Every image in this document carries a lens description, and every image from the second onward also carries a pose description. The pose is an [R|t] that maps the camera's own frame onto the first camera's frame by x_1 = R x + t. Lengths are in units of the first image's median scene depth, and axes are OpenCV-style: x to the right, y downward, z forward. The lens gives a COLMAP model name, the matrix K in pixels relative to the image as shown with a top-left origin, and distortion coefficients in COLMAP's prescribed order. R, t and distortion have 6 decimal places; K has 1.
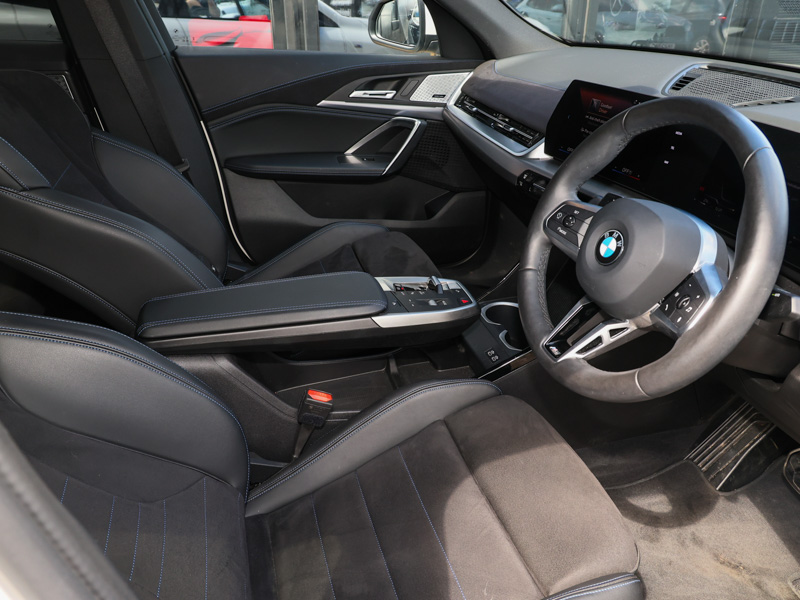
lens RADIAL K [[619.6, 0, 400.0], [0, 619.6, 300.0], [0, 0, 1]] dist [-0.000652, 0.003097]
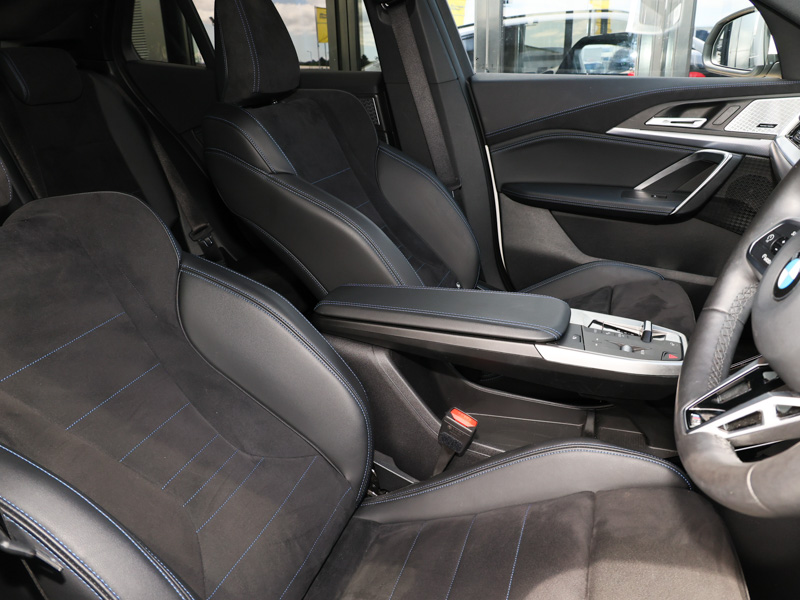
lens RADIAL K [[619.6, 0, 400.0], [0, 619.6, 300.0], [0, 0, 1]] dist [-0.000652, 0.003097]
pose [[0.802324, 0.167473, -0.572913, 0.187005], [-0.227989, 0.973040, -0.034845, 0.026629], [0.551632, 0.158575, 0.818875, 0.125091]]
